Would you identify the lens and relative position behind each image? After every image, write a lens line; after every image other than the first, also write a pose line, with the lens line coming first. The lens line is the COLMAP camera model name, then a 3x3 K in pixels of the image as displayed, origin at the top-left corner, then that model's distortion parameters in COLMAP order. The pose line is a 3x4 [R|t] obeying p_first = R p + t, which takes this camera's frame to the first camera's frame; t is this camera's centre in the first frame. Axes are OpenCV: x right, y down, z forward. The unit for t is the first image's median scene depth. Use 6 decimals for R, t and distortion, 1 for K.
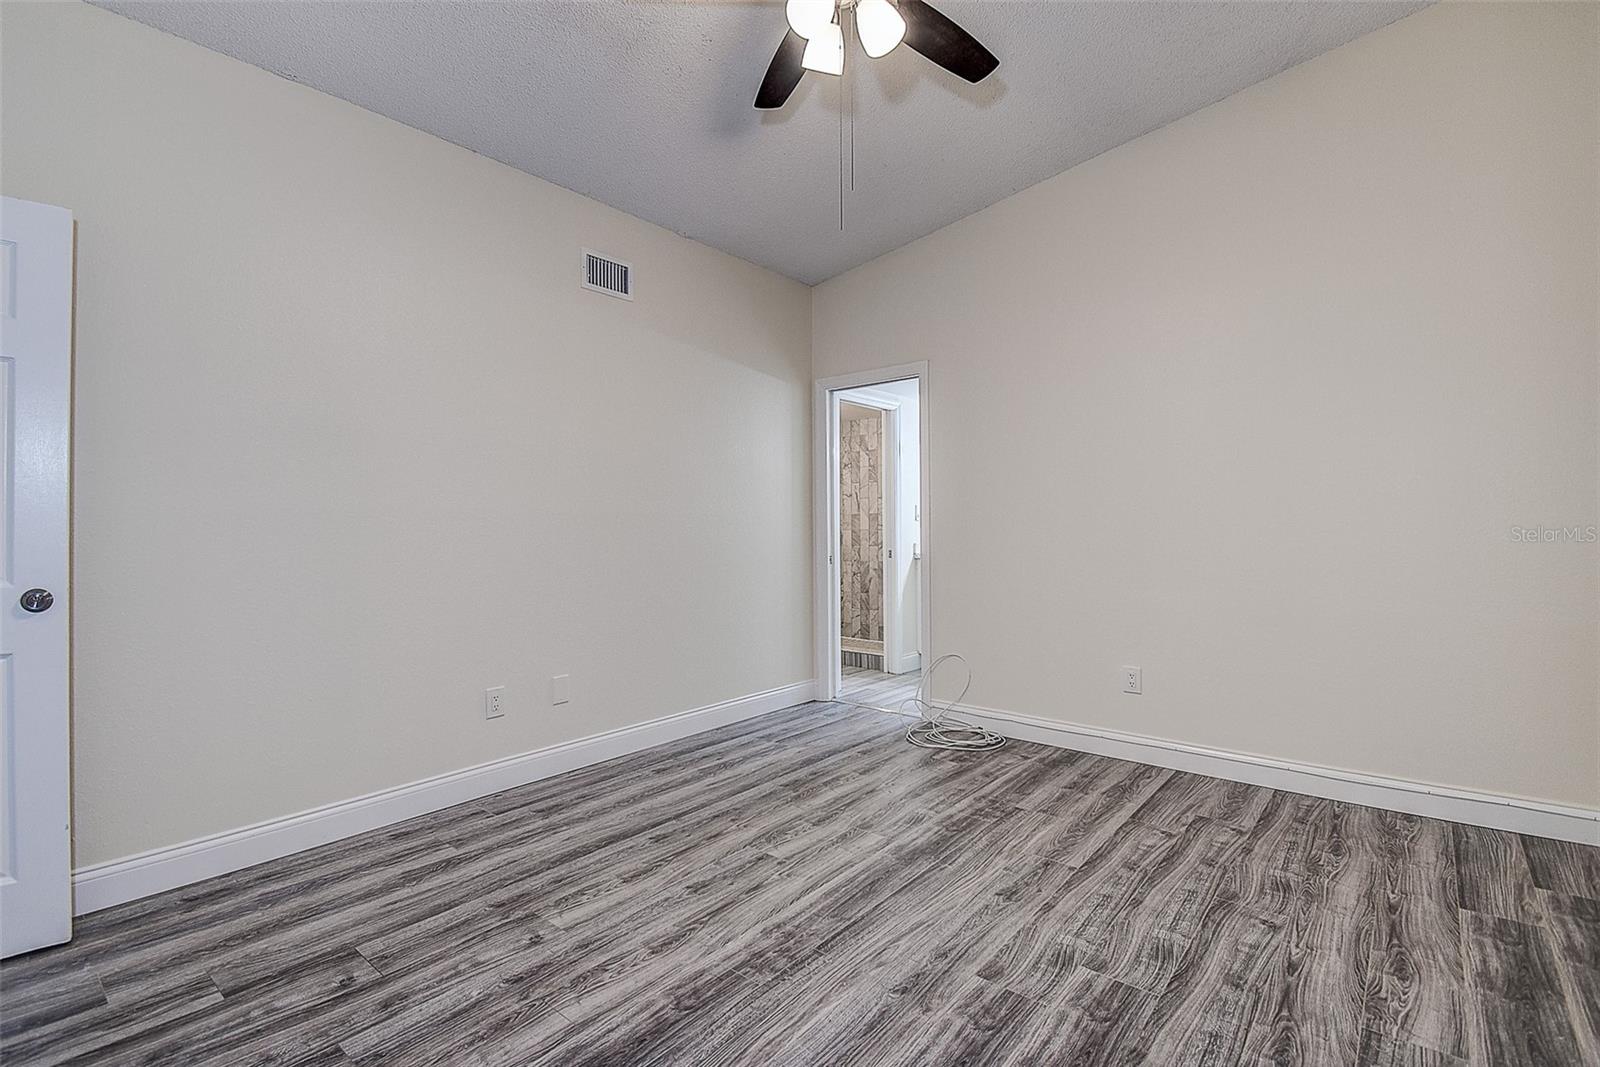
lens RADIAL K [[725.6, 0, 792.8], [0, 725.6, 526.4], [0, 0, 1]] dist [-0.000109, -0.010616]
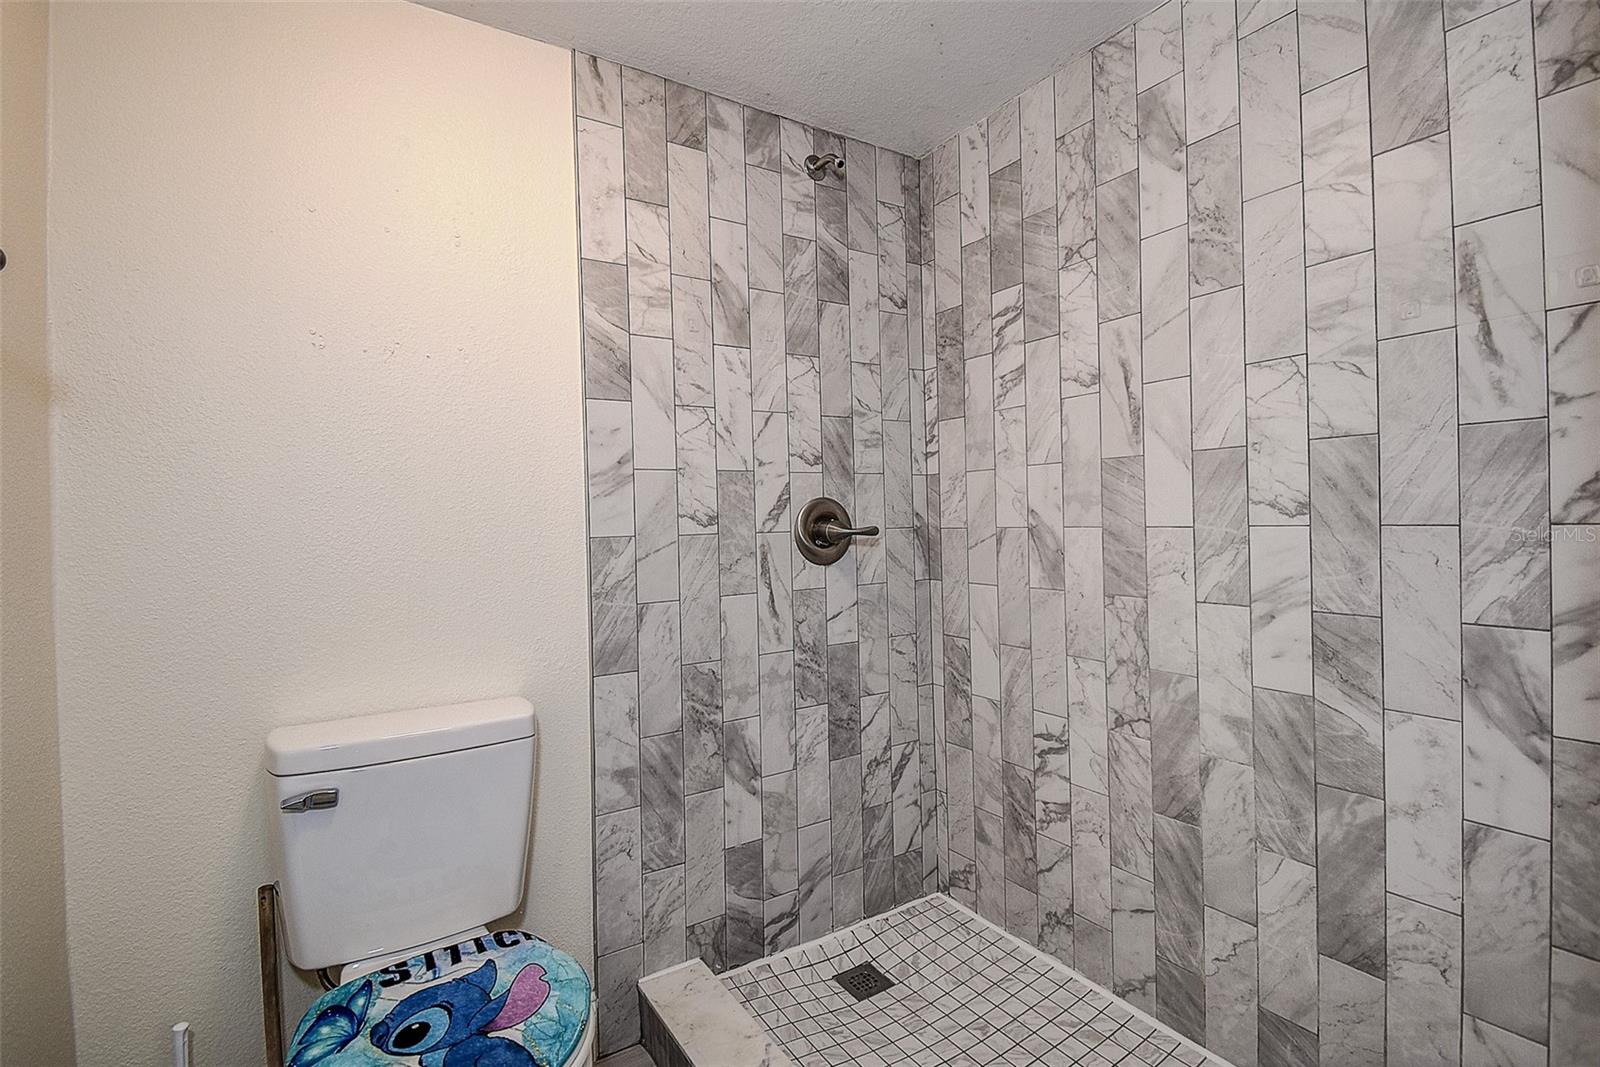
lens RADIAL K [[725.6, 0, 797.1], [0, 725.6, 529.2], [0, 0, 1]] dist [-0.000109, -0.010616]
pose [[0.954430, -0.016361, -0.297988, 0.057397], [0.019818, 0.999767, 0.008584, 0.001550], [0.297778, -0.014098, 0.954531, 0.761322]]
